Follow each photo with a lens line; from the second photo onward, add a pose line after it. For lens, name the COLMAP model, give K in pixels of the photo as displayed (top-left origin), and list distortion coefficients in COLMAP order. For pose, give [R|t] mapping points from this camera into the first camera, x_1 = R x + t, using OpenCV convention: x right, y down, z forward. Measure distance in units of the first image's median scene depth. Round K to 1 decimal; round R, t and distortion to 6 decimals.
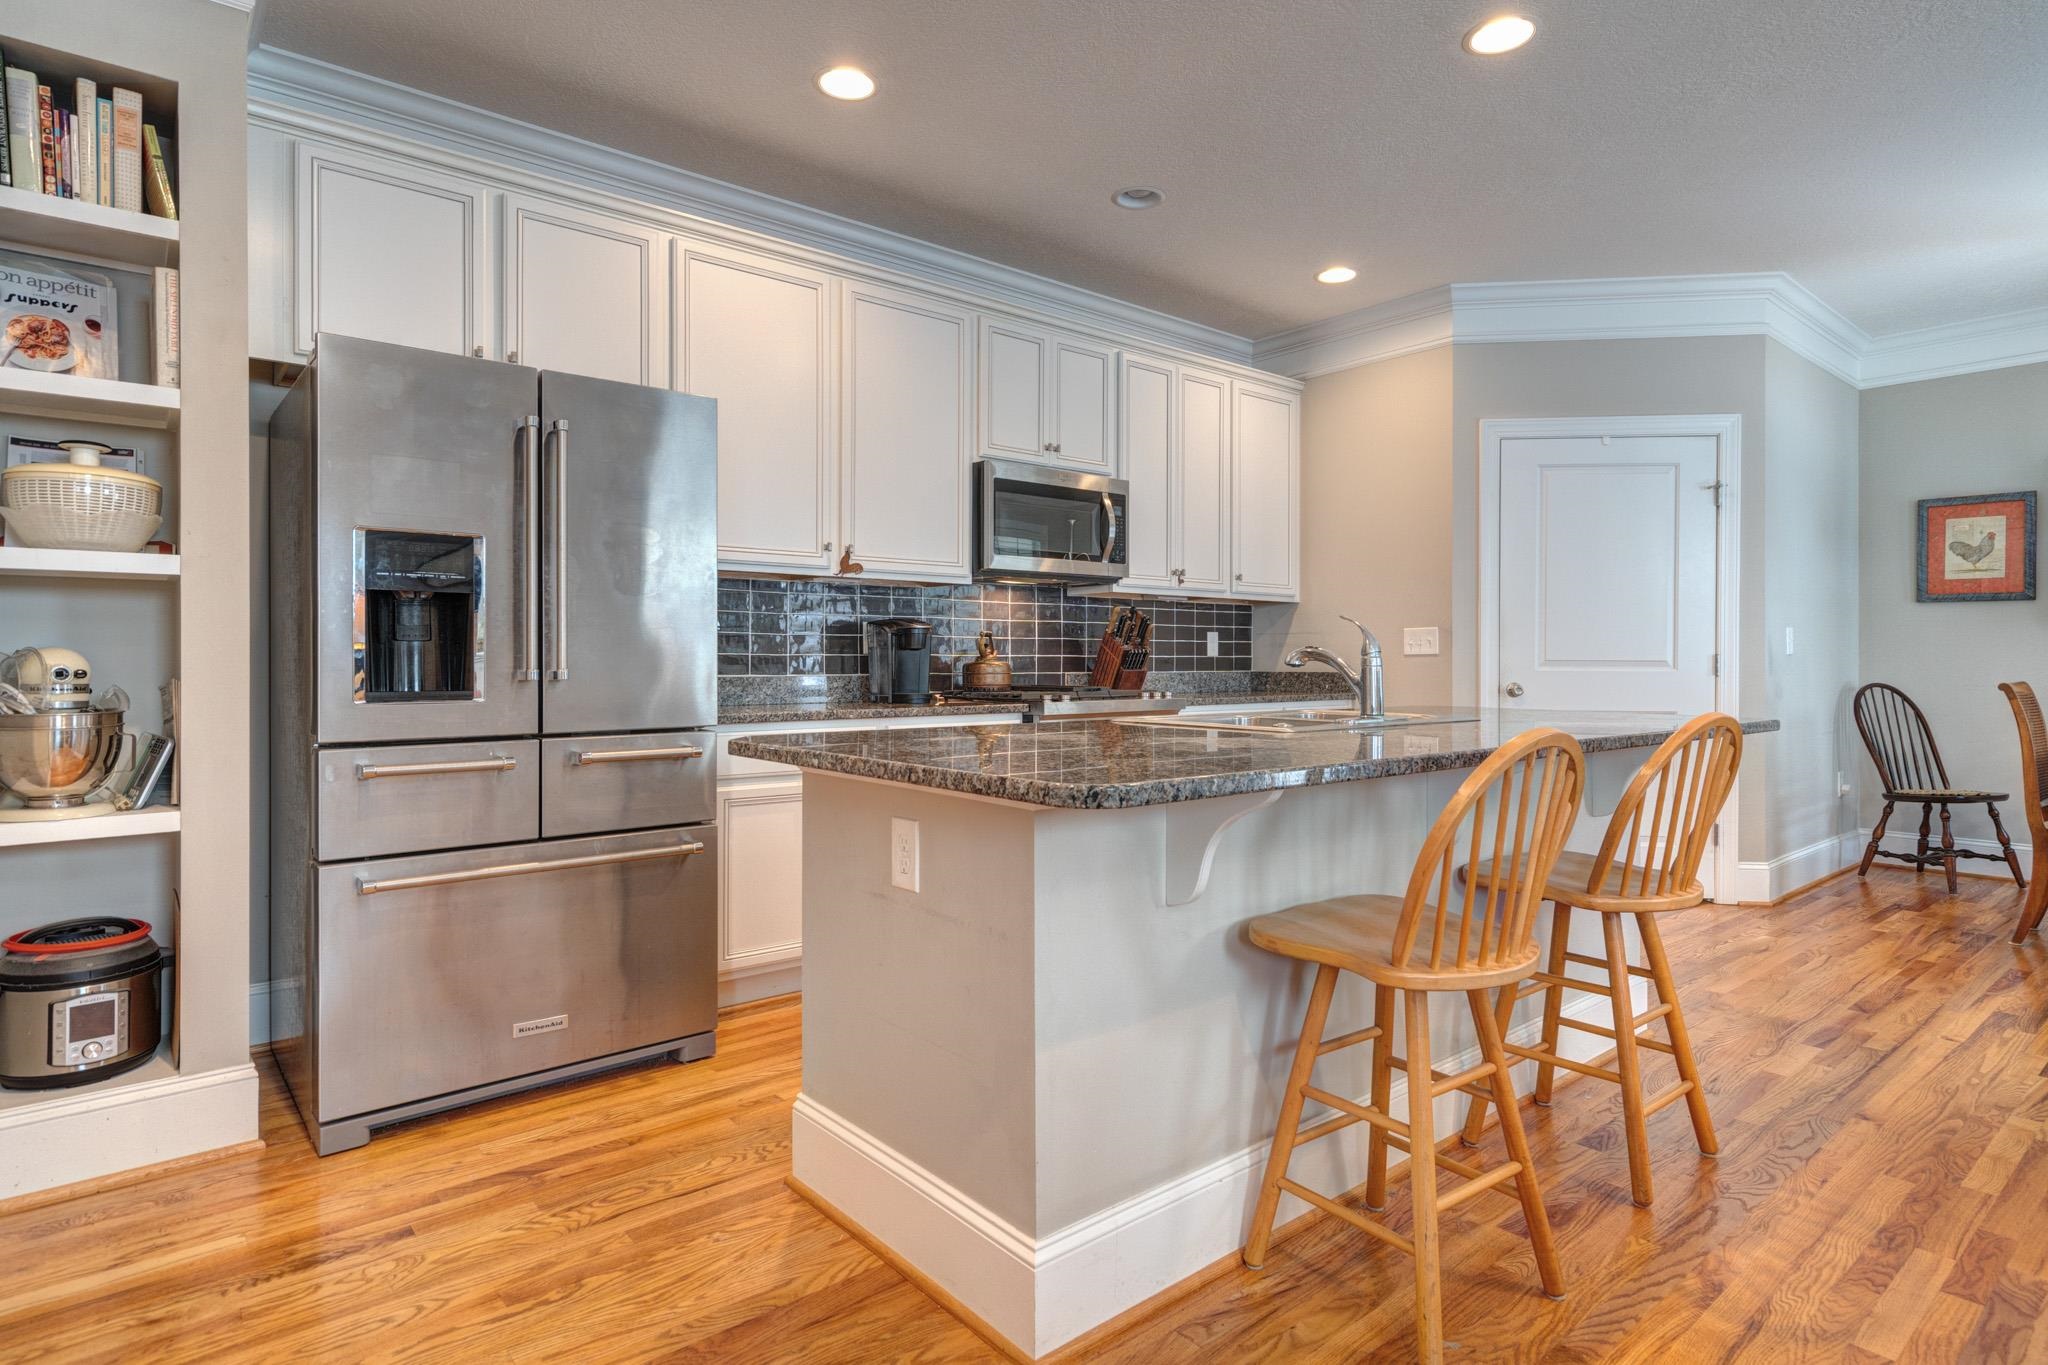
lens RADIAL K [[1083.5, 0, 1001.7], [0, 1083.5, 659.0], [0, 0, 1]] dist [0.003995, 0.000628]
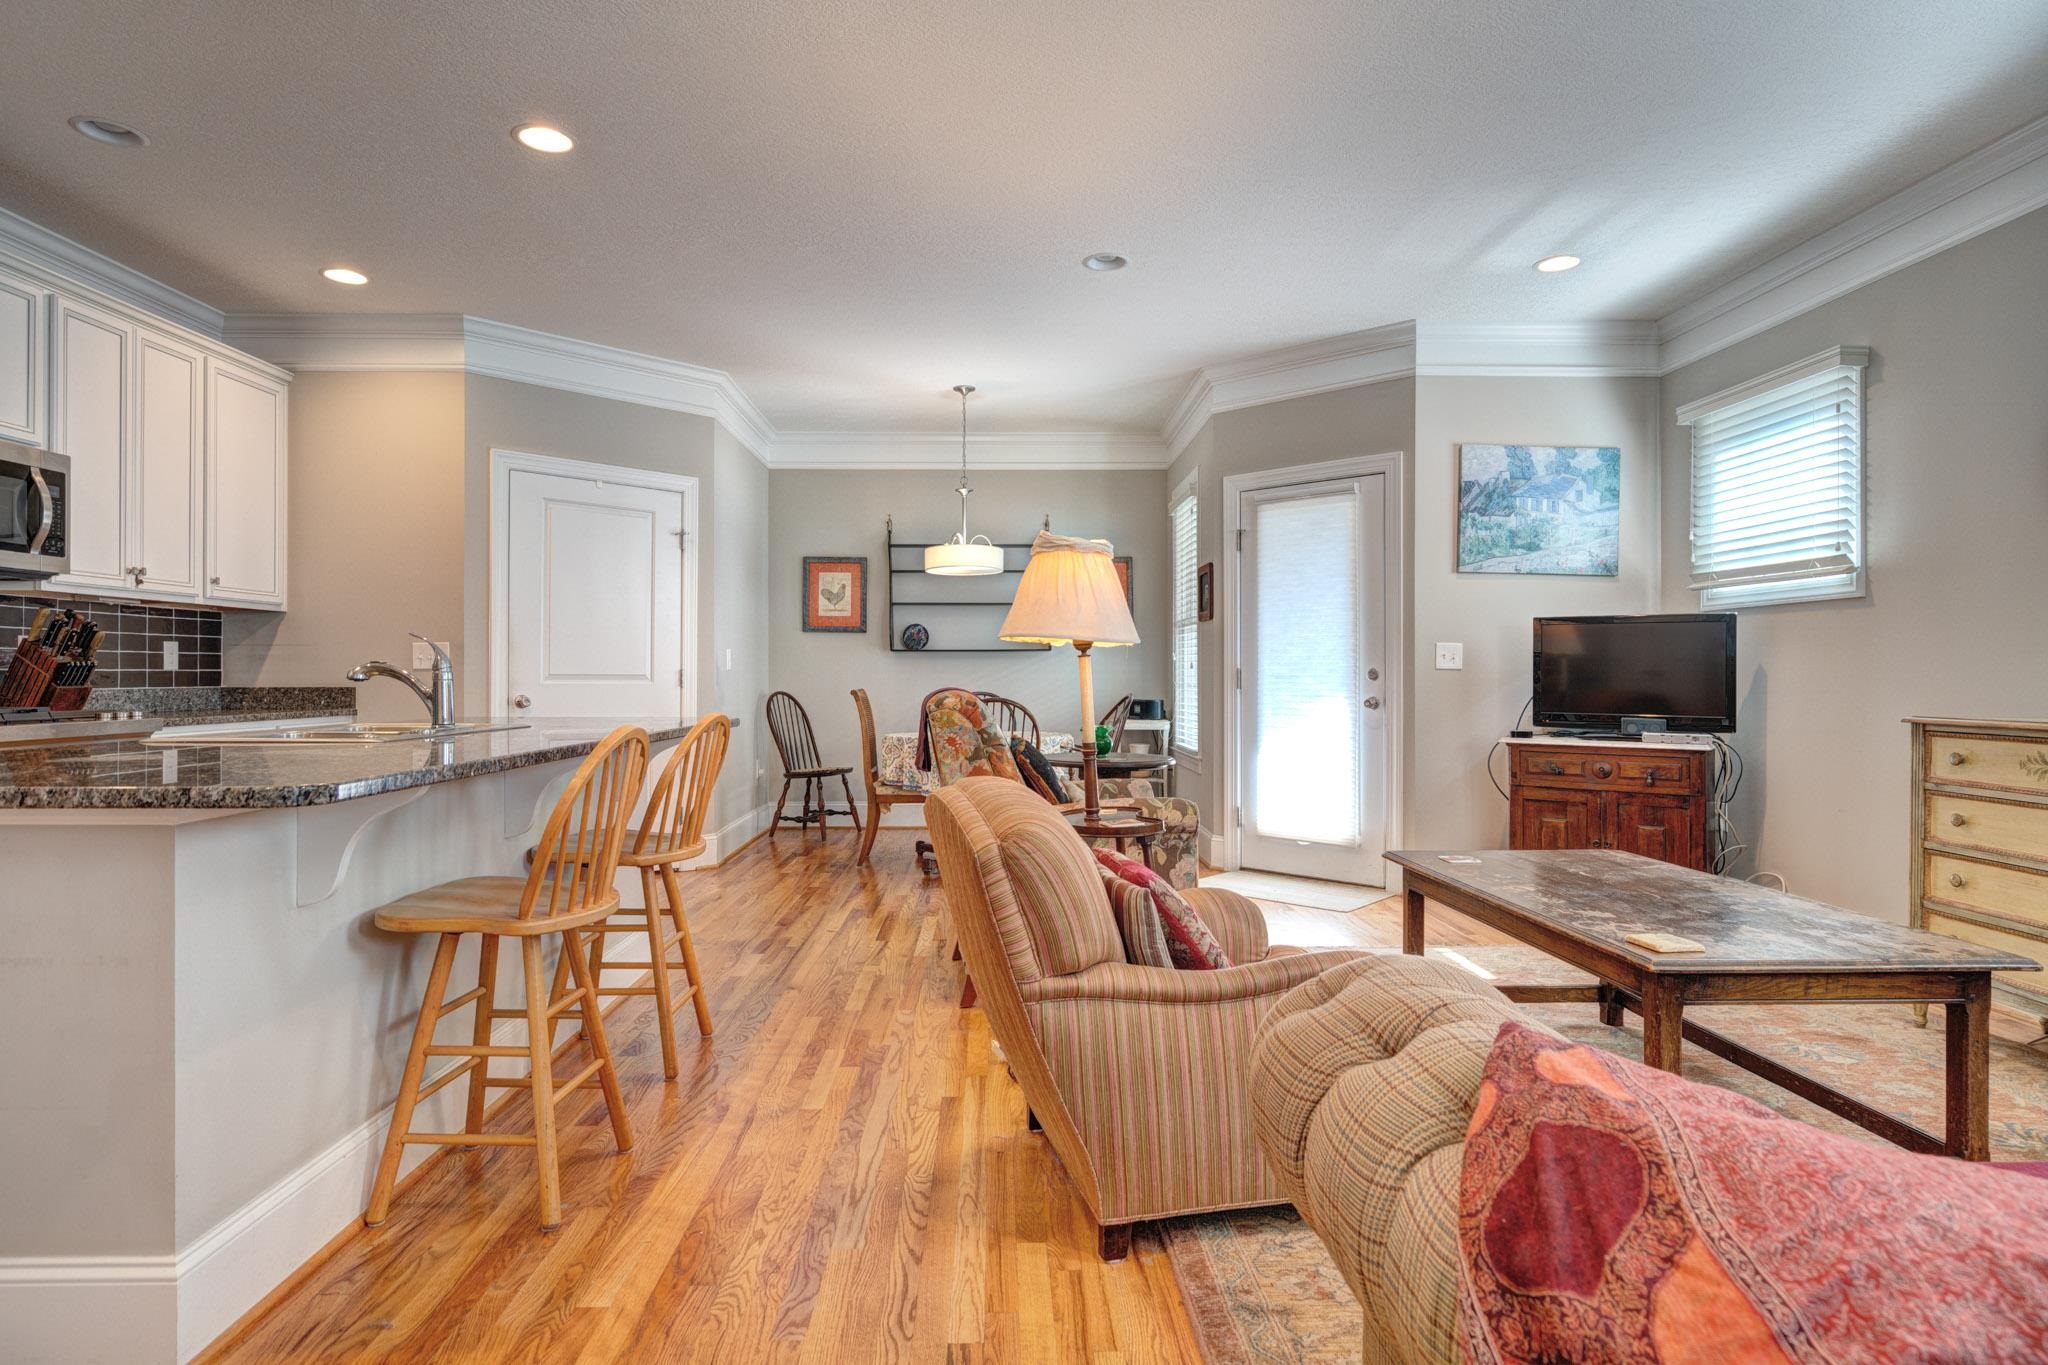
lens RADIAL K [[1119.2, 0, 1011.3], [0, 1119.2, 666.3], [0, 0, 1]] dist [0.017180, -0.003235]
pose [[0.622576, 0.004953, 0.782544, -0.106273], [-0.000080, 0.999980, -0.006266, -0.000187], [-0.782560, 0.003838, 0.622564, -0.088172]]
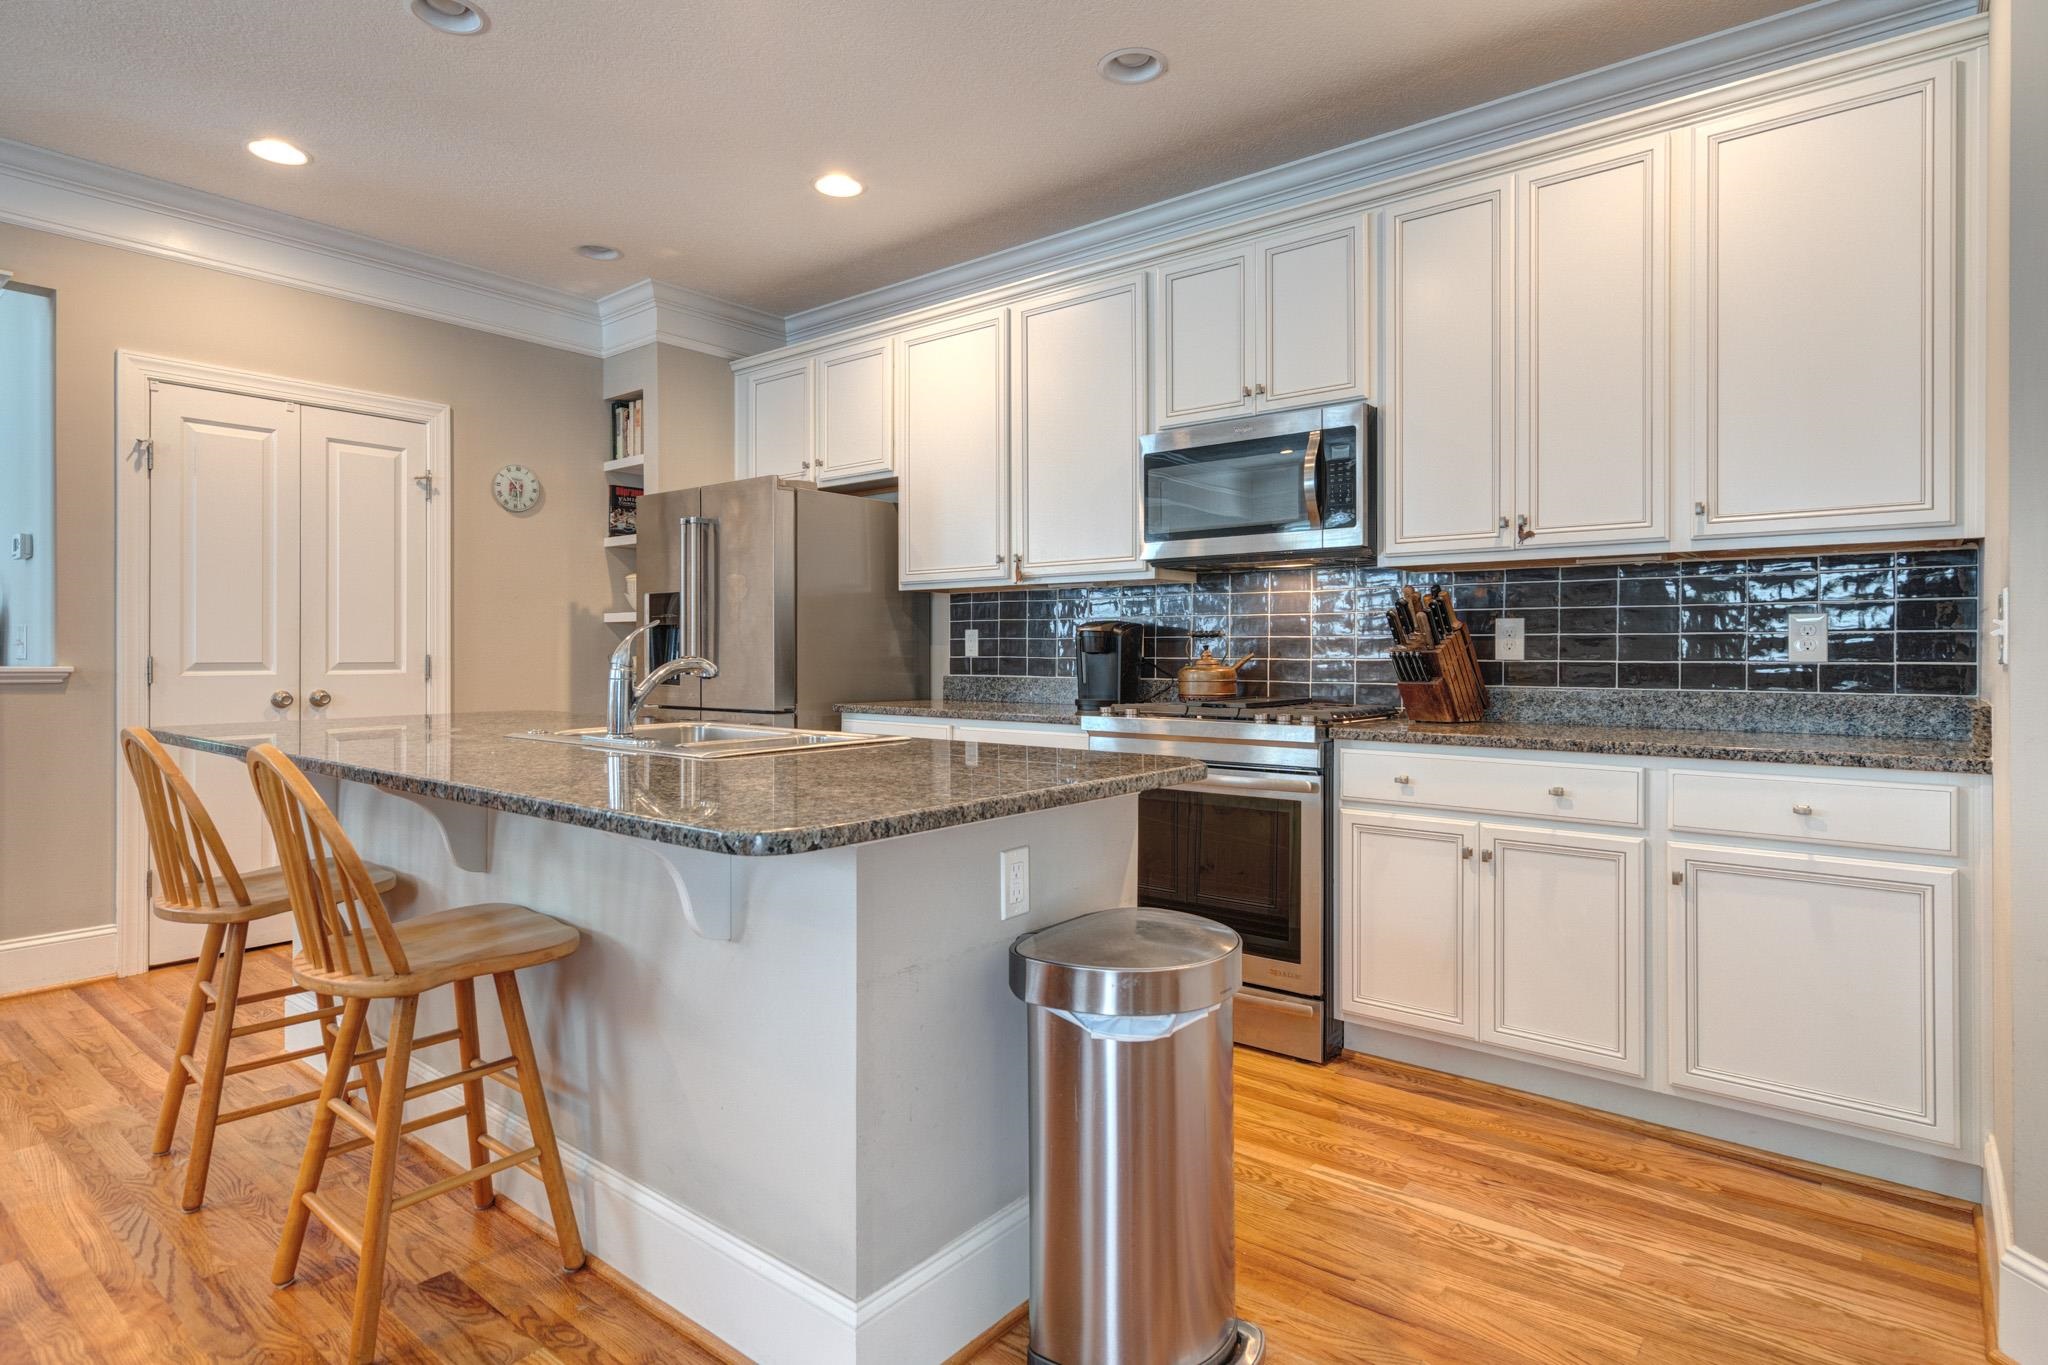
lens RADIAL K [[1083.5, 0, 996.3], [0, 1083.5, 655.5], [0, 0, 1]] dist [0.003995, 0.000628]
pose [[0.195570, 0.003493, -0.980684, 0.724749], [0.000769, 0.999993, 0.003715, -0.008750], [0.980690, -0.001481, 0.195566, 0.630596]]
